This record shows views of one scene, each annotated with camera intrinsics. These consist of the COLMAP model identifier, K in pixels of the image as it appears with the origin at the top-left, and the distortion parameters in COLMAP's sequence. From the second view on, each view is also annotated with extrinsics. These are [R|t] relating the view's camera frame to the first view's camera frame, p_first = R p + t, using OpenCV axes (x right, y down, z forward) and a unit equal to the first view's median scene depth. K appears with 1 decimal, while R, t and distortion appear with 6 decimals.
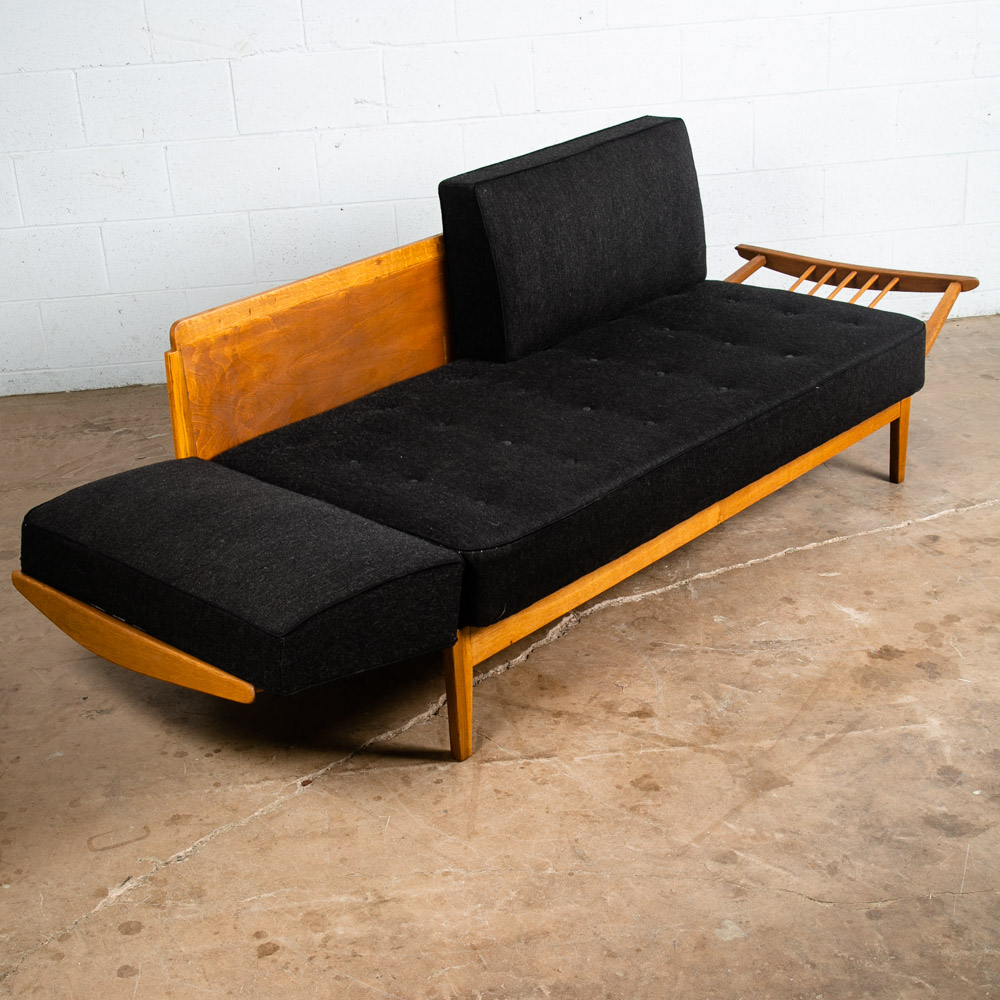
lens RADIAL K [[1629.1, 0, 504.6], [0, 1629.1, 530.6], [0, 0, 1]] dist [0.044390, 0.000000]
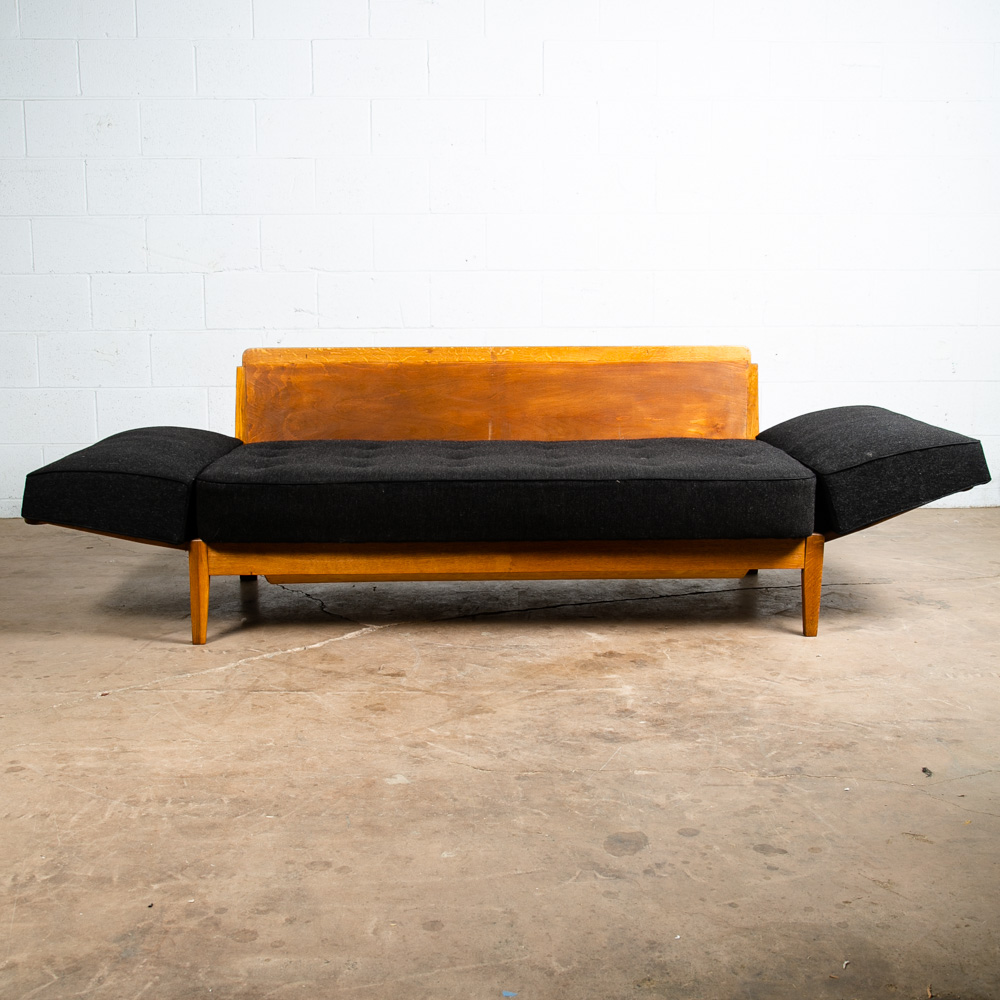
lens RADIAL K [[1308.0, 0, 497.7], [0, 1308.0, 497.5], [0, 0, 1]] dist [-0.027014, 0.000000]
pose [[0.997491, 0.059455, -0.038435, 0.196209], [-0.067504, 0.962374, -0.263212, 0.244357], [0.021339, 0.265146, 0.963972, 0.025302]]
